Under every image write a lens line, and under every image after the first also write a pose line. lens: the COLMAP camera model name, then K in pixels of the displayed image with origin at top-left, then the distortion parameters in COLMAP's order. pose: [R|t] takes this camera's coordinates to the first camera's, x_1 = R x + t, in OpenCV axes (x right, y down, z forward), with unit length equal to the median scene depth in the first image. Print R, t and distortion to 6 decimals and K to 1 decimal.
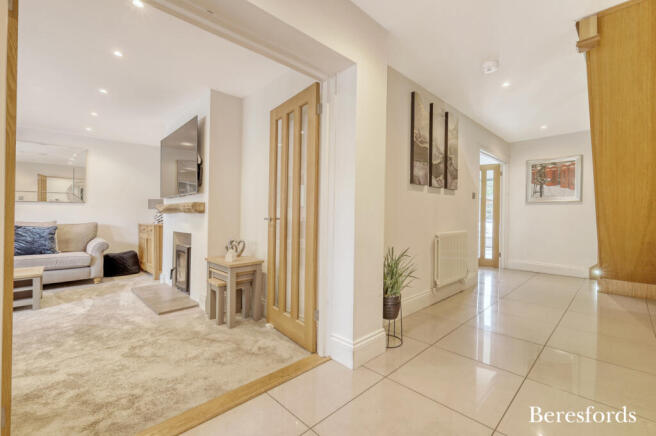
lens RADIAL K [[286.2, 0, 330.6], [0, 286.2, 216.4], [0, 0, 1]] dist [0.001971, 0.000104]
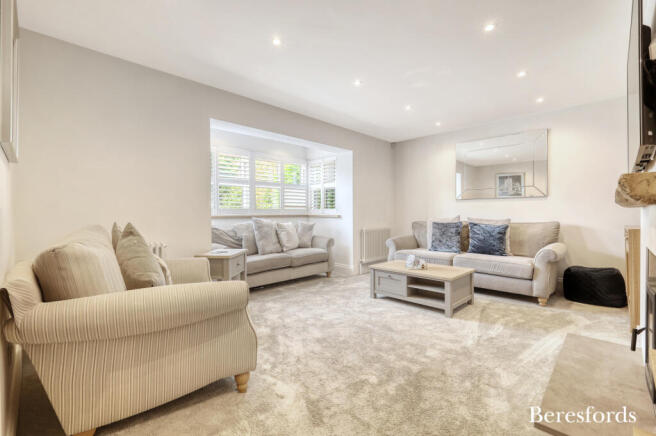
lens RADIAL K [[286.2, 0, 332.6], [0, 286.2, 213.5], [0, 0, 1]] dist [0.001971, 0.000104]
pose [[0.034512, -0.002648, -0.999401, -0.100910], [-0.000811, 0.999996, -0.002678, 0.002058], [0.999404, 0.000903, 0.034509, 0.449437]]
